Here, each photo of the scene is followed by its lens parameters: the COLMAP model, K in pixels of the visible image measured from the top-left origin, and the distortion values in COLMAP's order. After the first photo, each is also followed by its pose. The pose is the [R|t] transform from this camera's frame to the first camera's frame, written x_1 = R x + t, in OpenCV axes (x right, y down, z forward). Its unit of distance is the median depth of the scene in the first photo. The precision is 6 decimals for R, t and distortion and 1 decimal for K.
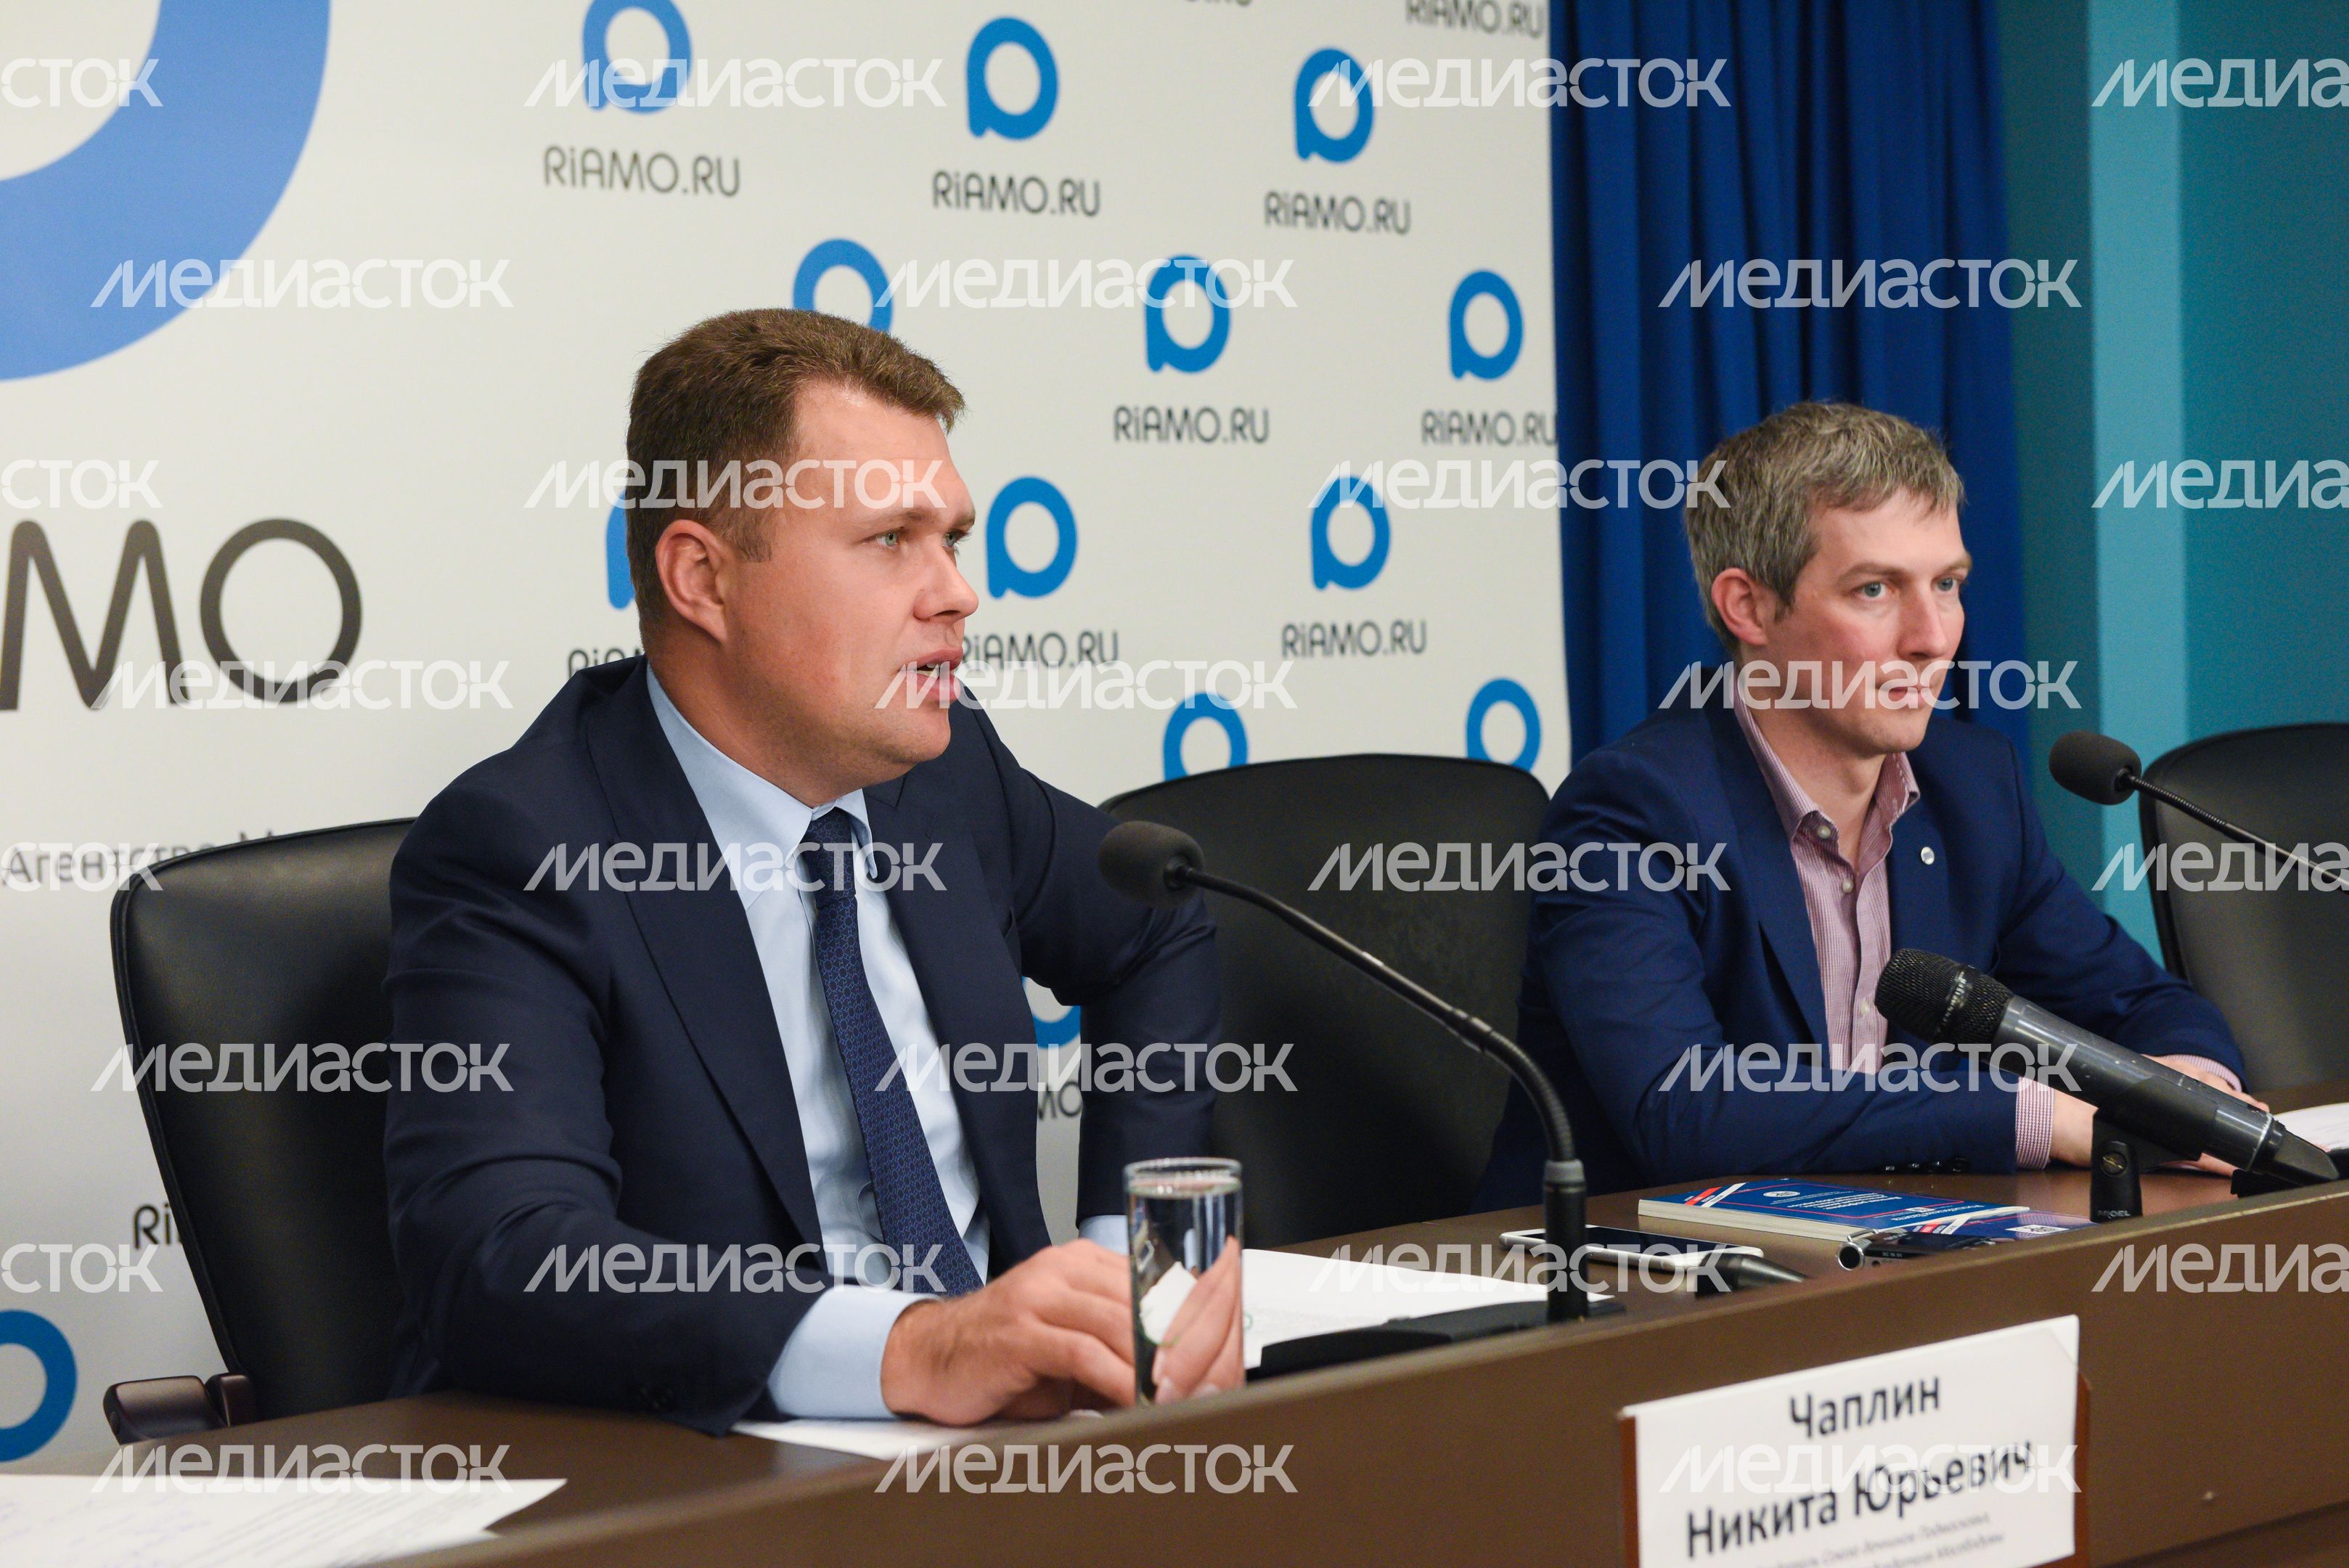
lens RADIAL K [[4434.1, 0, 1185.1], [0, 4434.1, 780.3], [0, 0, 1]] dist [0.314201, 0.000000]
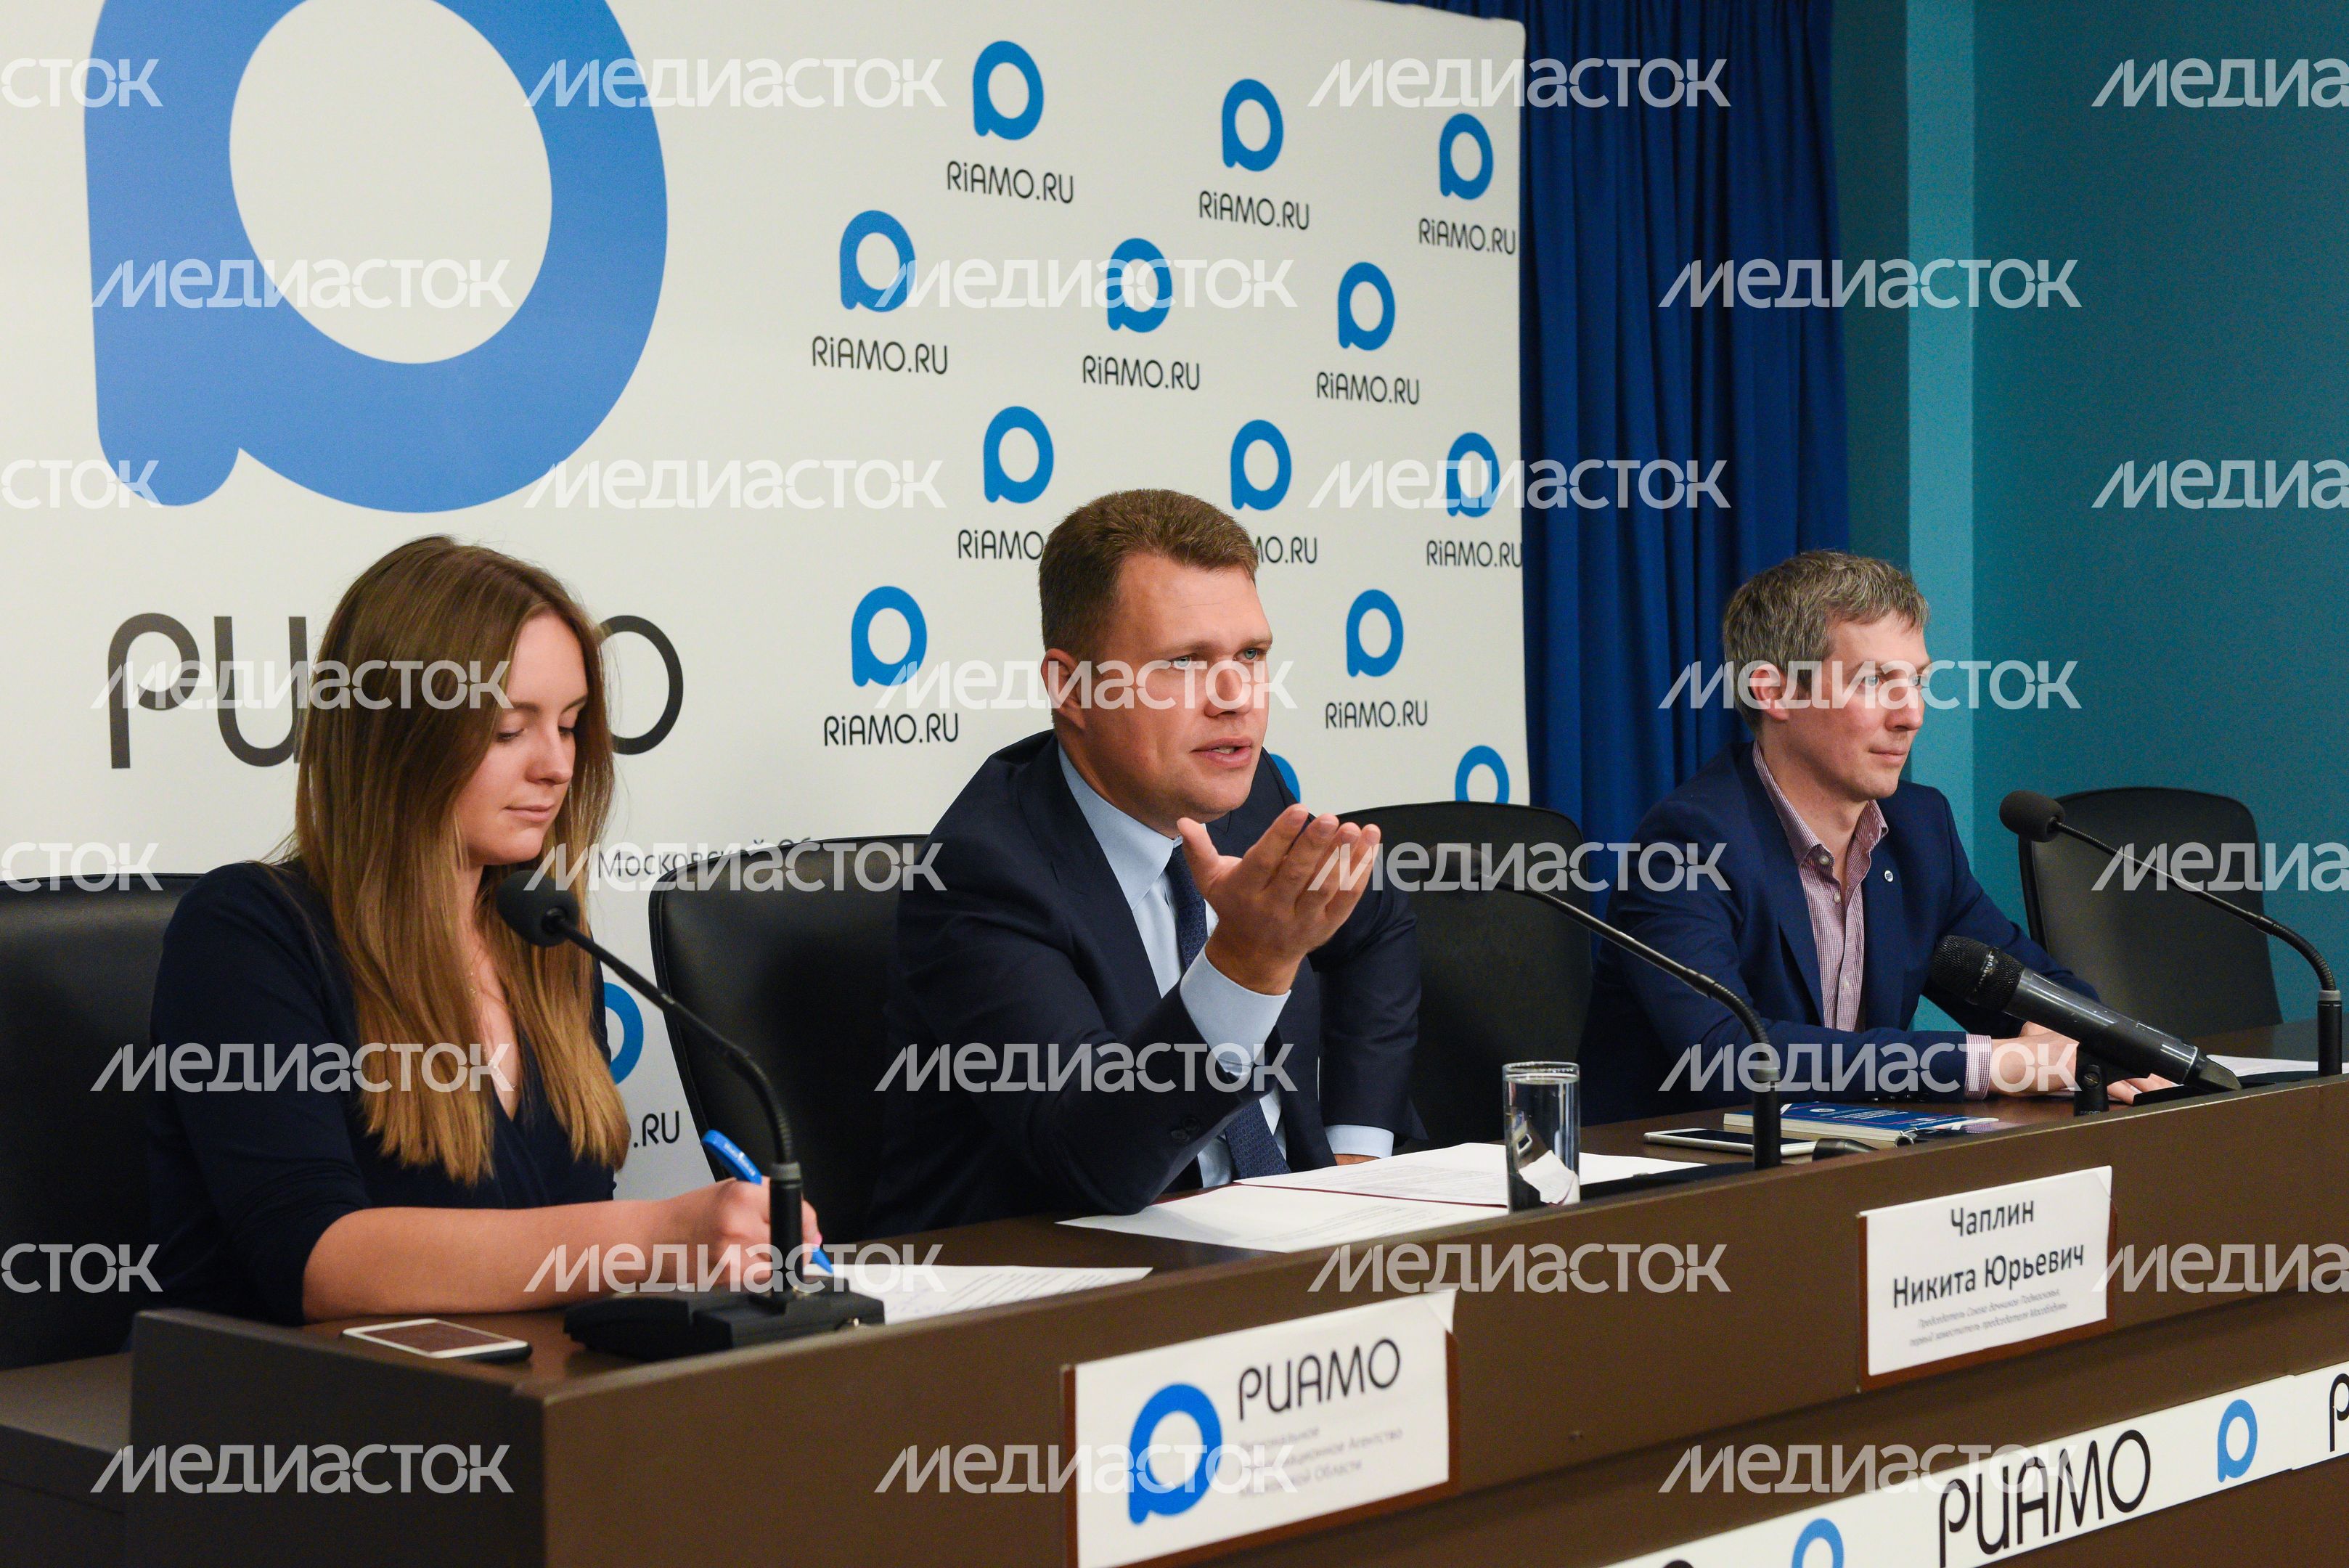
lens RADIAL K [[3664.4, 0, 1173.7], [0, 3664.4, 786.5], [0, 0, 1]] dist [0.026789, 0.000000]
pose [[0.999968, 0.005428, 0.005869, -0.068906], [-0.005369, 0.999936, -0.009916, 0.002089], [-0.005922, 0.009884, 0.999934, -0.133065]]
